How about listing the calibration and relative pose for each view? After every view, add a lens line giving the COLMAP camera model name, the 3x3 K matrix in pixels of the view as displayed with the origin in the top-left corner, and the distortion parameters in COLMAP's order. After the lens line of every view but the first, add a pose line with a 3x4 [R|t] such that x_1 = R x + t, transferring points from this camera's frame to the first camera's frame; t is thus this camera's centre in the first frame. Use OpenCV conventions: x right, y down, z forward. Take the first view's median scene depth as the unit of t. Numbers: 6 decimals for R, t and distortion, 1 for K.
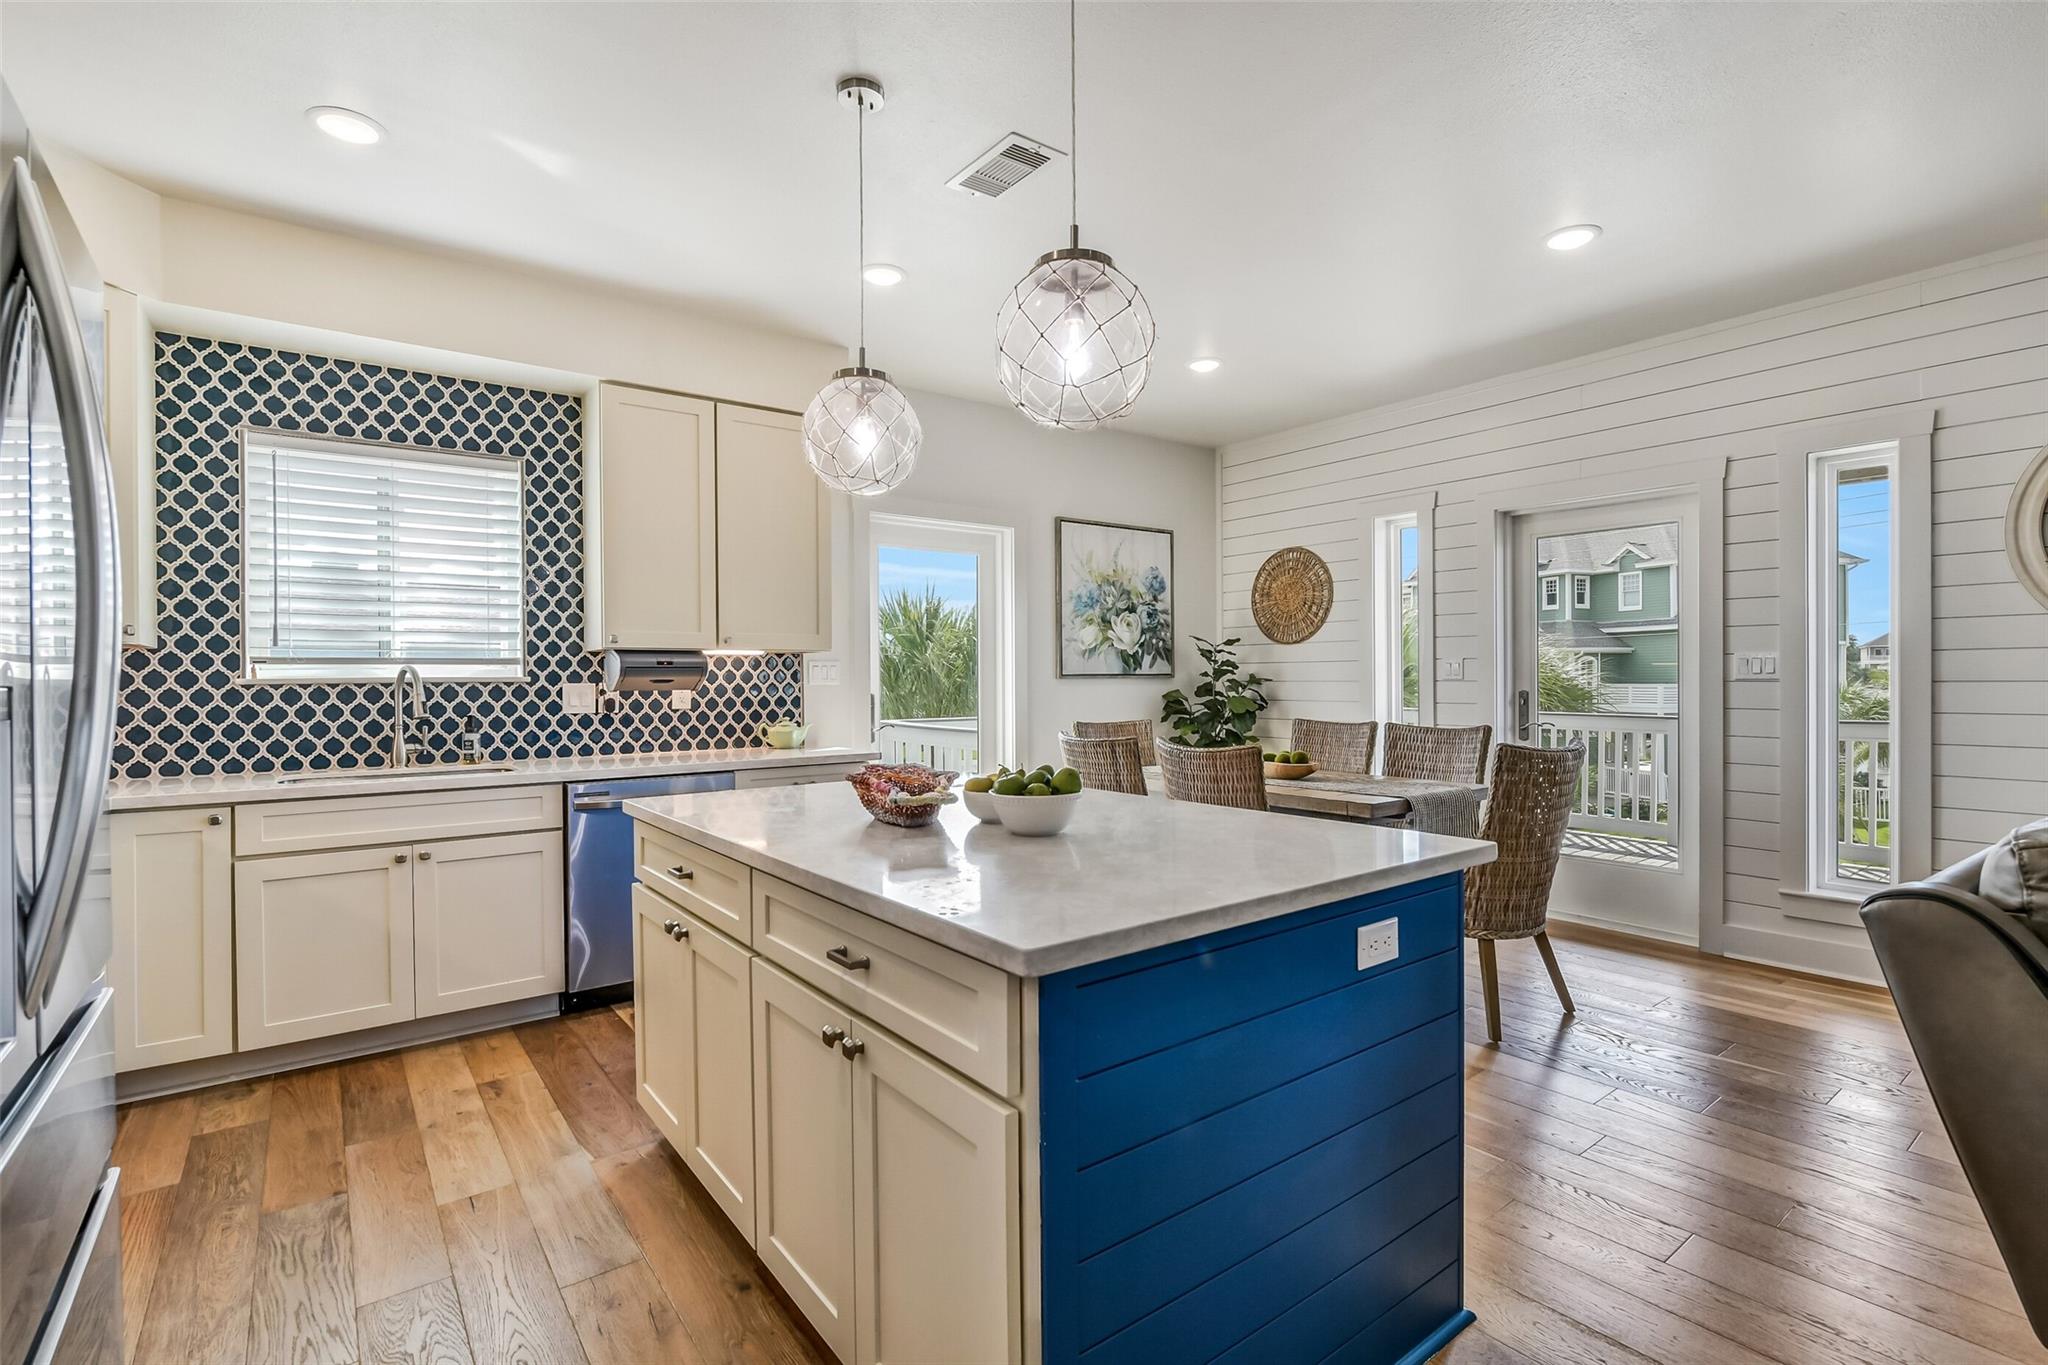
lens RADIAL K [[940.8, 0, 1001.0], [0, 940.8, 684.0], [0, 0, 1]] dist [0.003304, 0.000121]
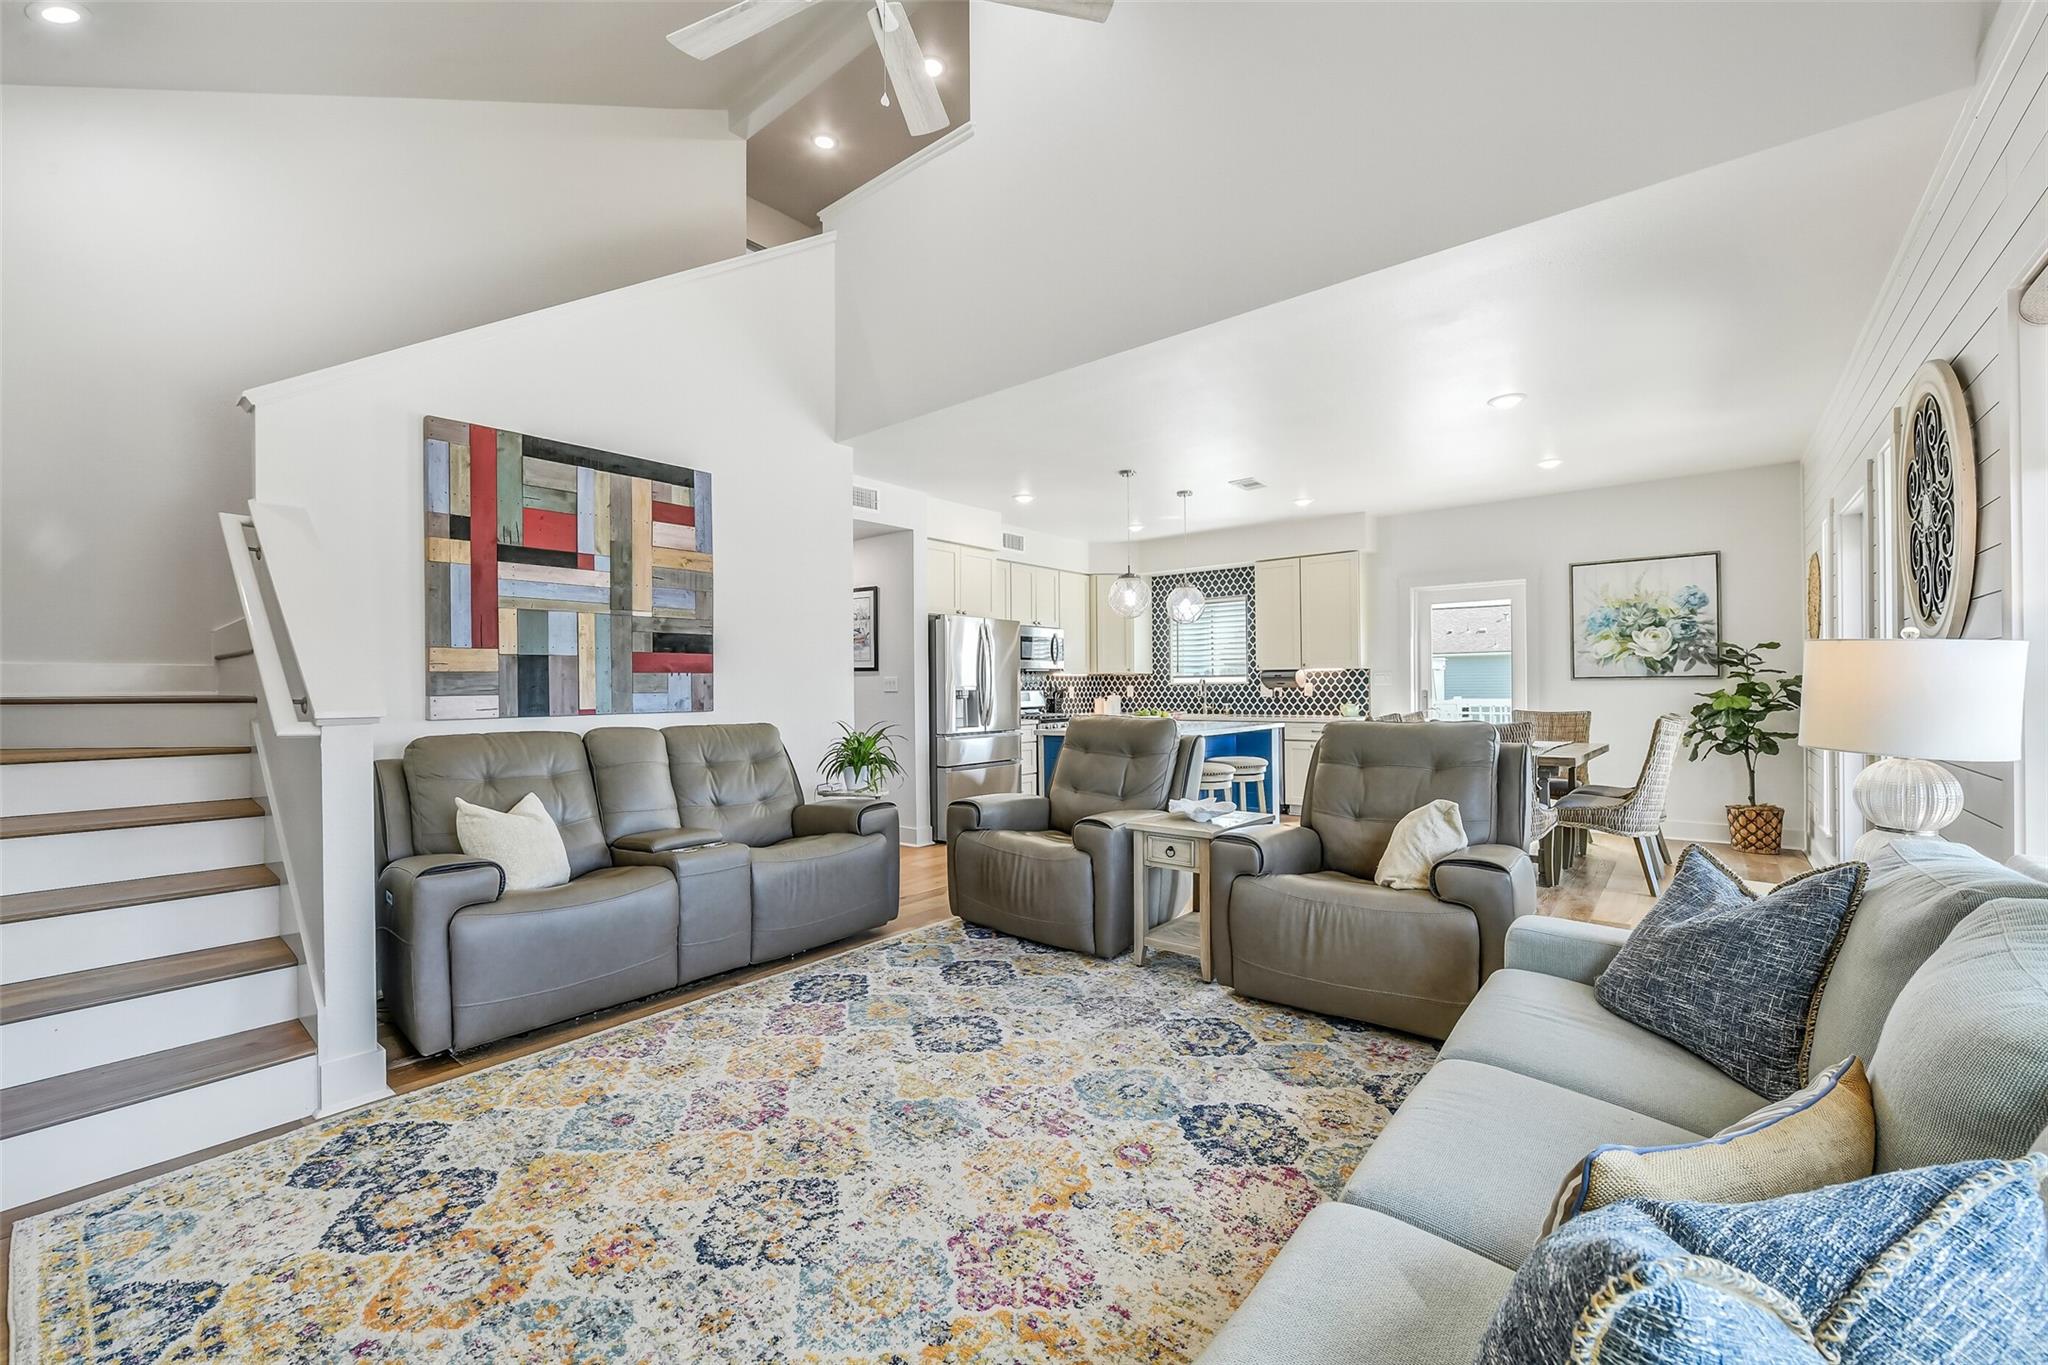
lens RADIAL K [[823.7, 0, 1051.0], [0, 823.7, 692.7], [0, 0, 1]] dist [-0.011054, 0.001267]
pose [[0.267356, 0.009965, -0.963546, 1.396112], [0.001686, 0.999940, 0.010809, -0.002887], [0.963596, -0.004514, 0.267323, -0.083761]]
